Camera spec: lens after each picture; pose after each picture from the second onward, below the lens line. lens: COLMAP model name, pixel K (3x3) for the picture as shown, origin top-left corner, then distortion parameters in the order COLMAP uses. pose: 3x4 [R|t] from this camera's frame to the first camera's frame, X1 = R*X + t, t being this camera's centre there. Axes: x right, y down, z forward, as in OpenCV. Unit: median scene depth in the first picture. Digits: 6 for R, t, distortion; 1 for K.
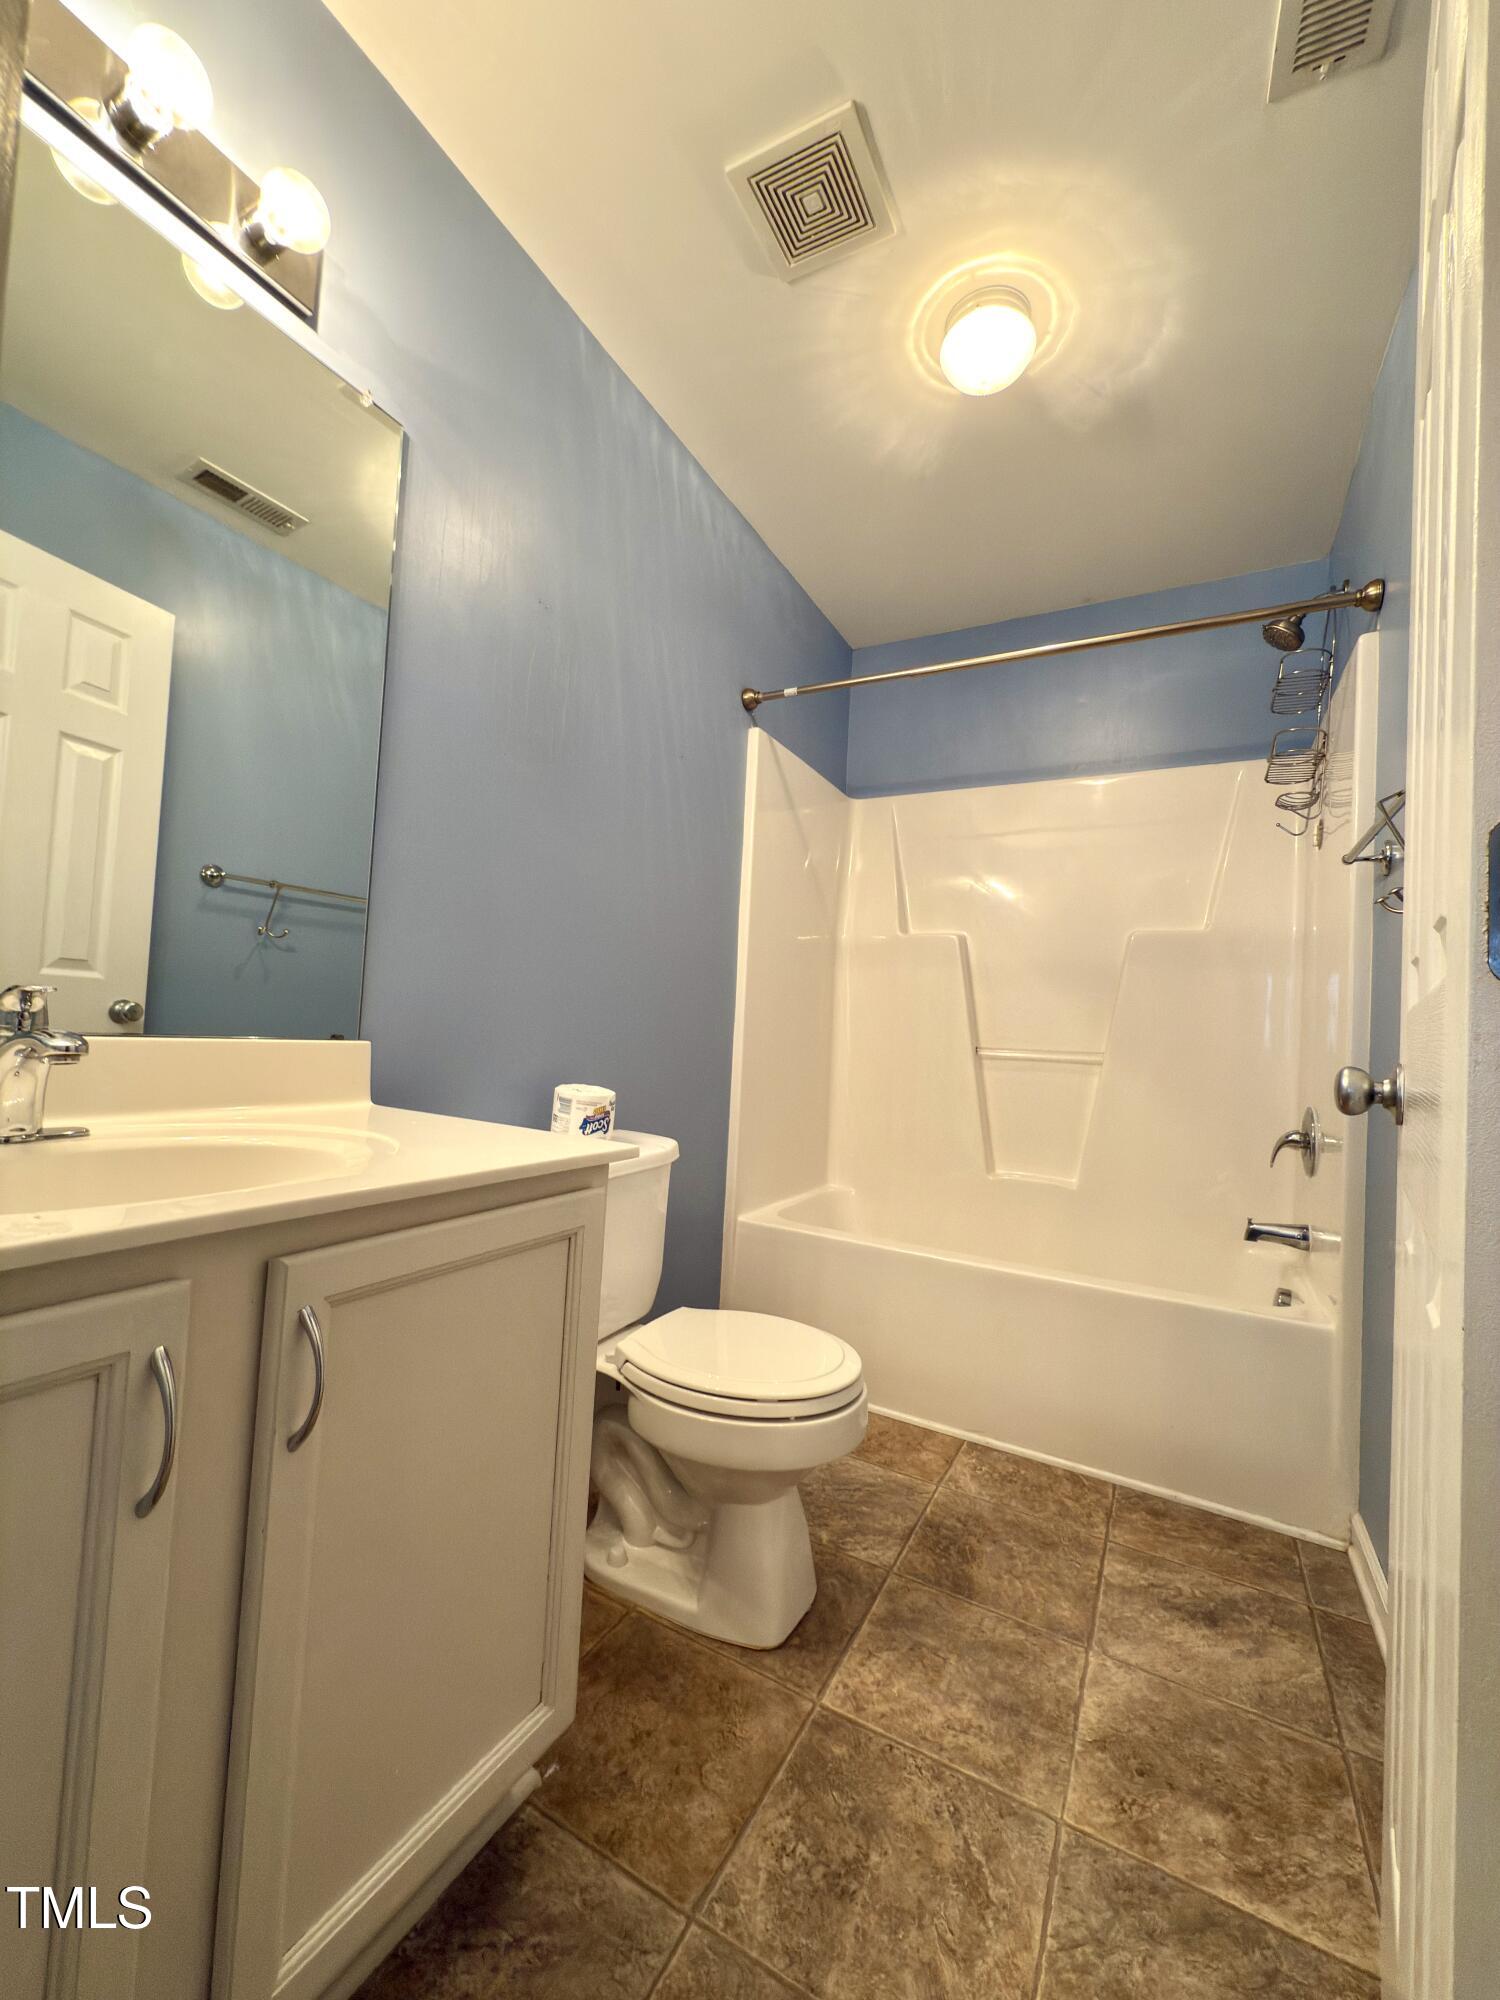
lens RADIAL K [[807.3, 0, 753.5], [0, 807.3, 998.7], [0, 0, 1]] dist [0.002060, 0.000415]
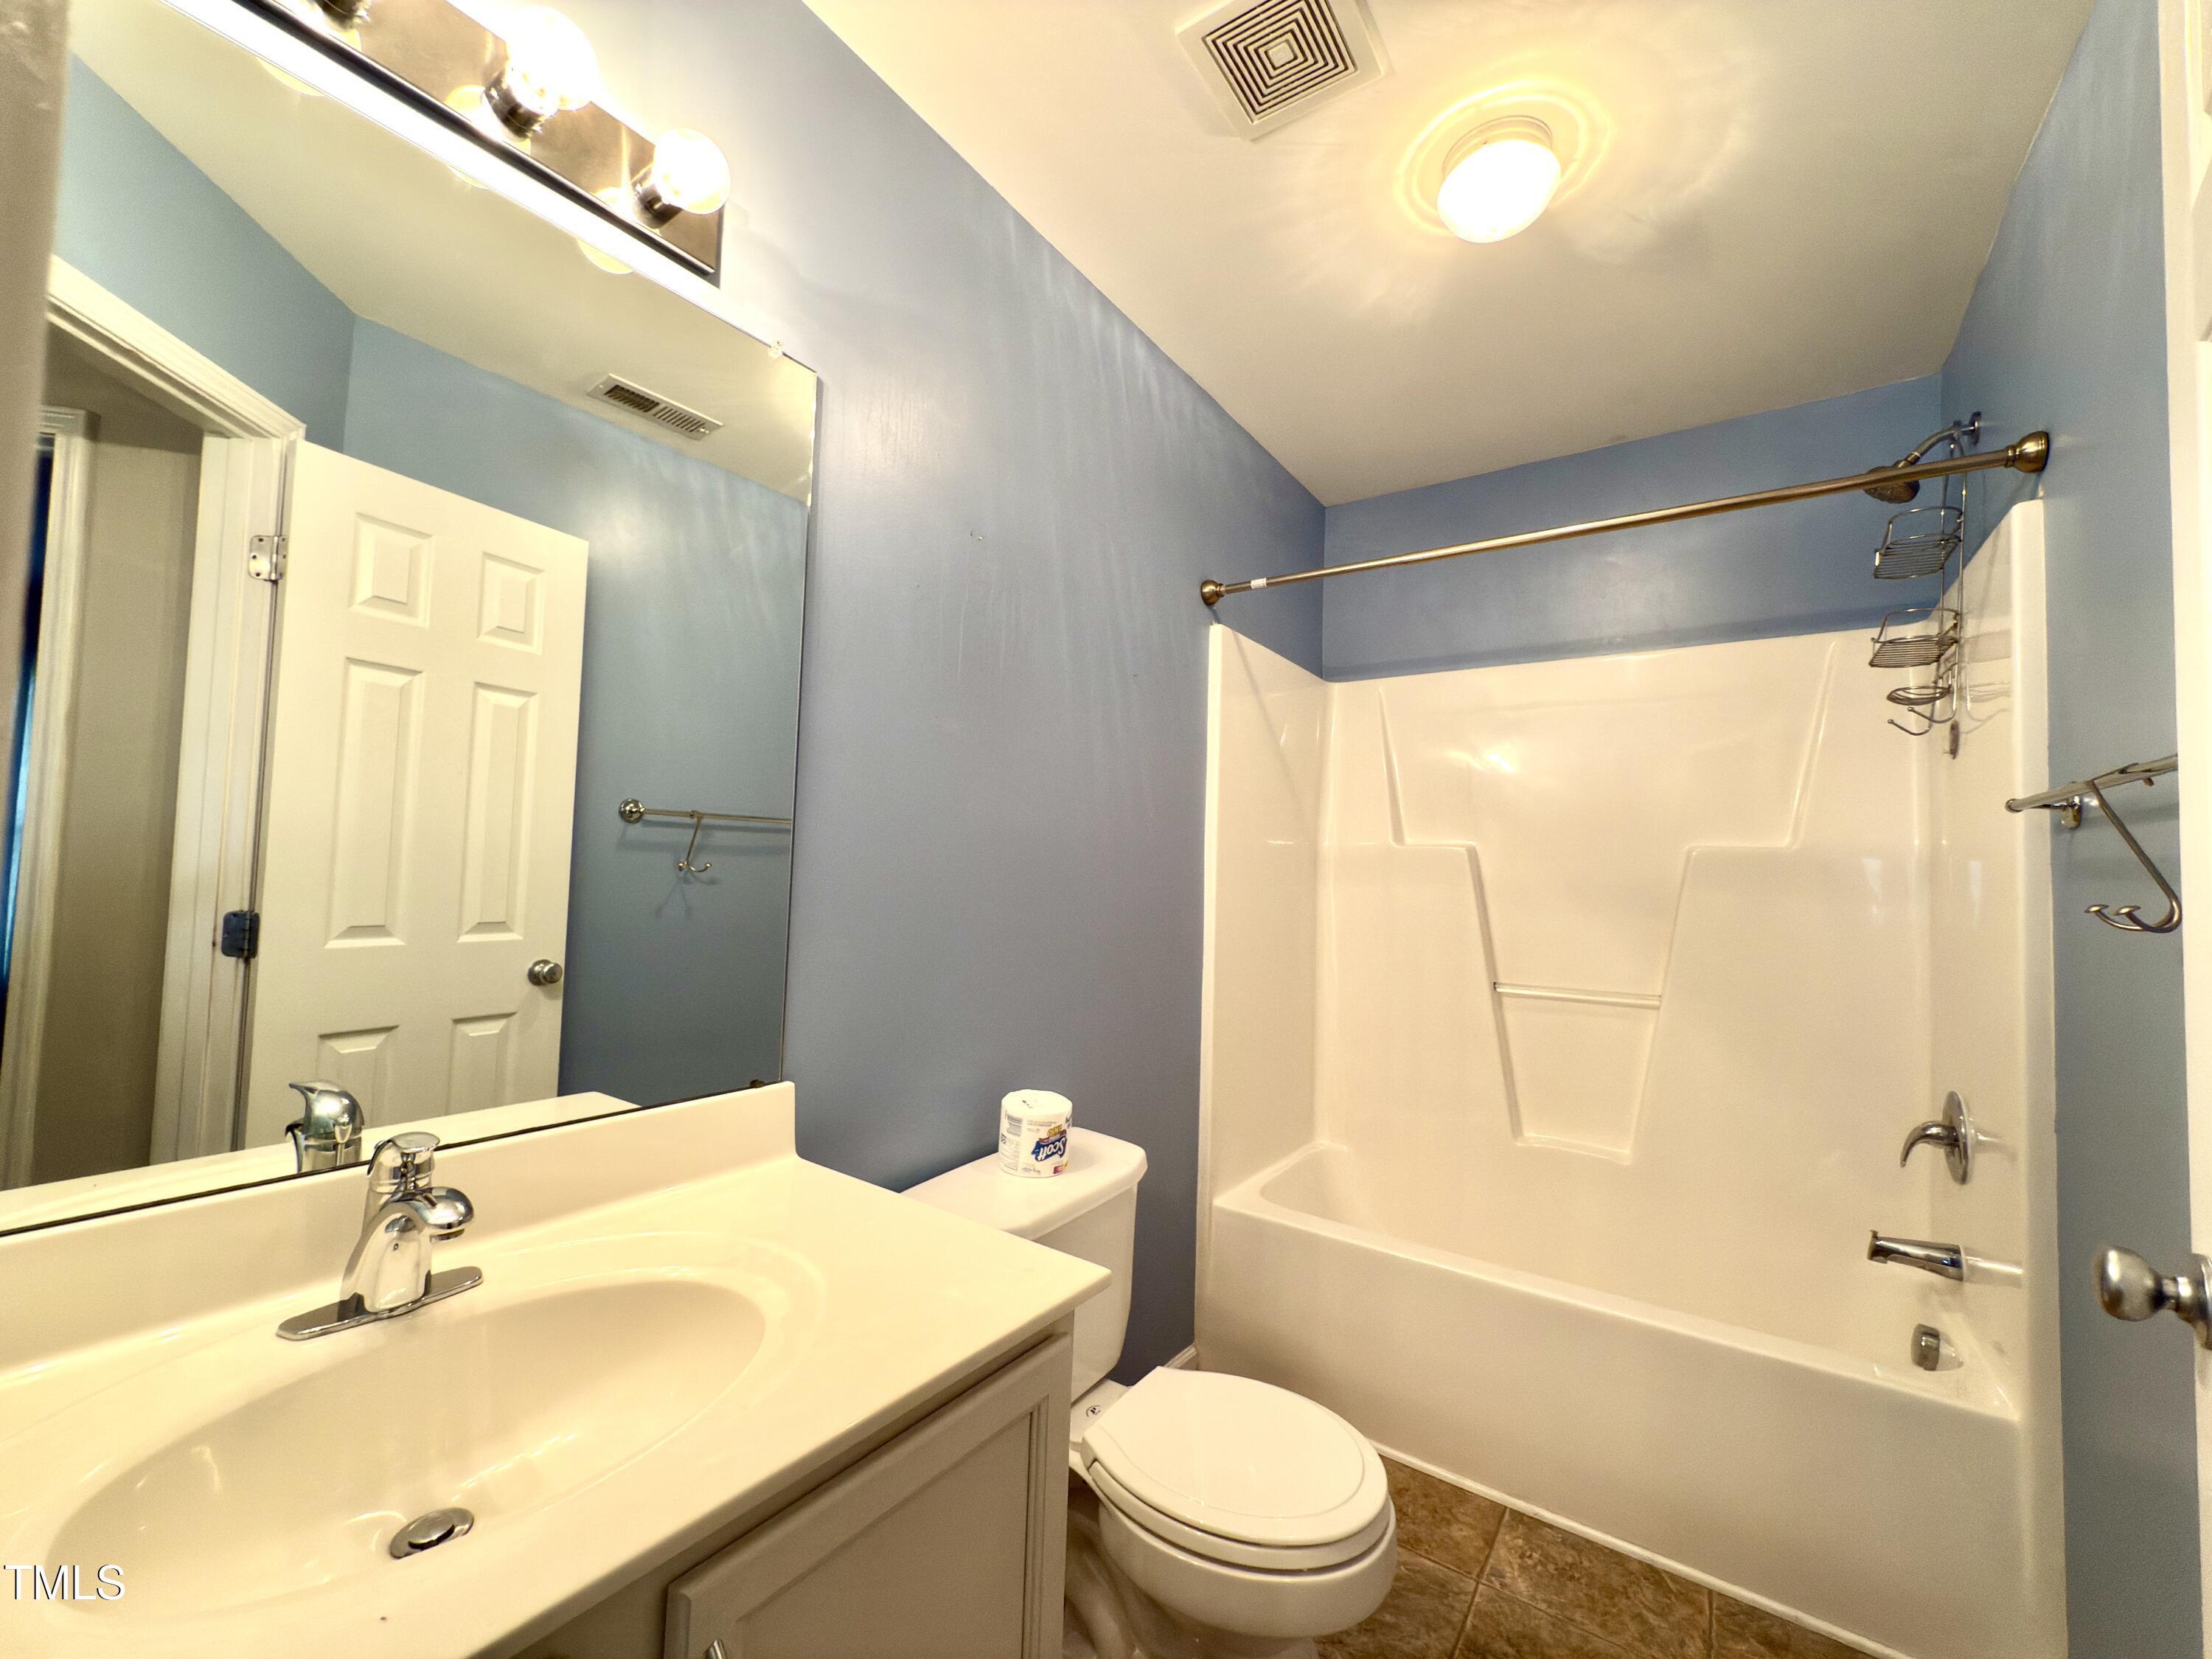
lens RADIAL K [[892.8, 0, 1108.3], [0, 892.8, 829.4], [0, 0, 1]] dist [0.002060, 0.000415]
pose [[0.993507, -0.027341, -0.110441, -0.017559], [0.025771, 0.999546, -0.015613, -0.129758], [0.110818, 0.012666, 0.993760, 0.054622]]
